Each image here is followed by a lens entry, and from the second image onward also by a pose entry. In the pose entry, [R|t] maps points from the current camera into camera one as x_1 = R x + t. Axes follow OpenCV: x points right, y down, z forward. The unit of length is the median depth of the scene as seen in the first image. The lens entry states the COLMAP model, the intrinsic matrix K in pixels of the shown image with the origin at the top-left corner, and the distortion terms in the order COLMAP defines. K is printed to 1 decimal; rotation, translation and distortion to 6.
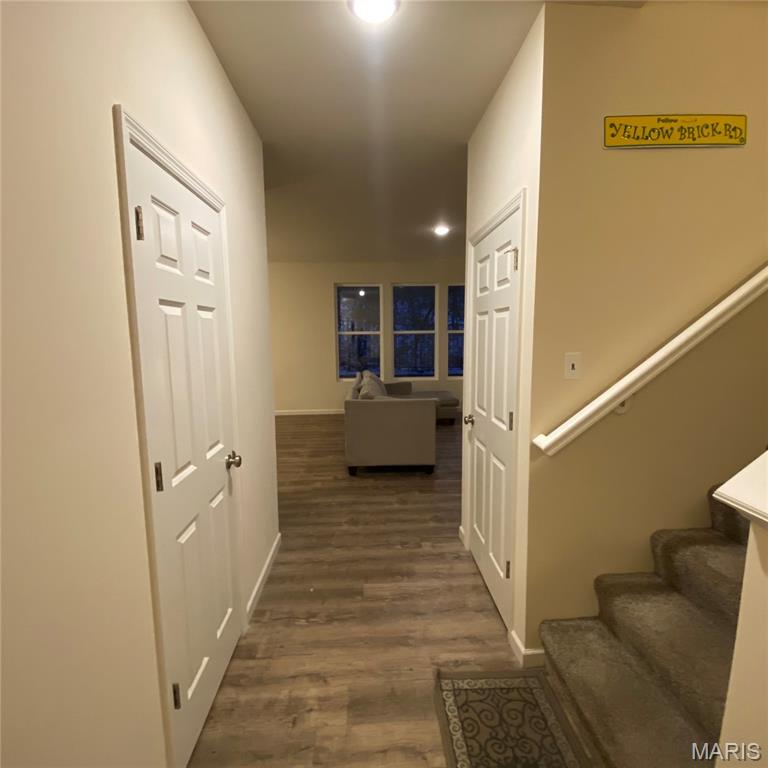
lens RADIAL K [[413.5, 0, 384.0], [0, 413.5, 384.0], [0, 0, 1]] dist [0.025899, -0.024601]
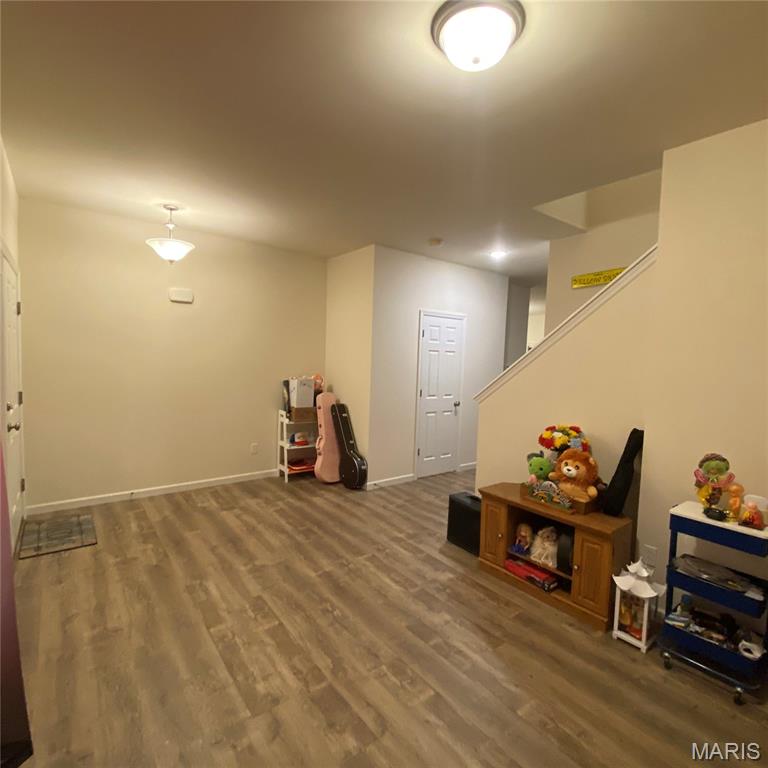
lens RADIAL K [[406.2, 0, 384.0], [0, 406.2, 384.0], [0, 0, 1]] dist [0.023581, -0.025780]
pose [[0.573122, 0.080507, -0.815506, 1.268424], [-0.135015, 0.990839, 0.002930, 0.085227], [0.808271, 0.108426, 0.578741, -0.817631]]
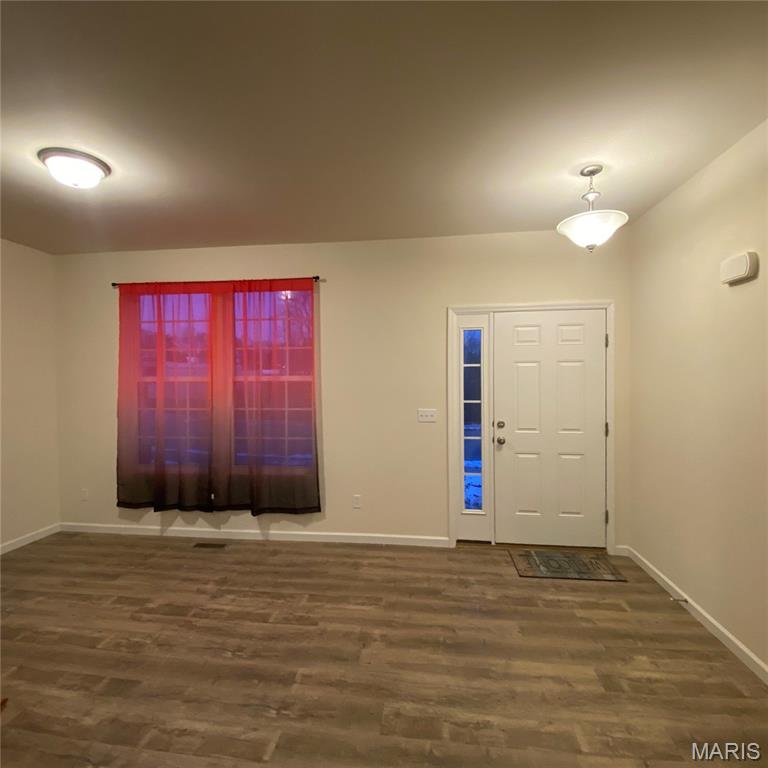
lens RADIAL K [[413.9, 0, 384.0], [0, 413.9, 384.0], [0, 0, 1]] dist [0.000695, -0.013761]
pose [[-0.985687, 0.008885, 0.168350, -0.038657], [0.032034, 0.990287, 0.135294, -0.061910], [-0.165513, 0.138751, -0.976398, 0.458624]]
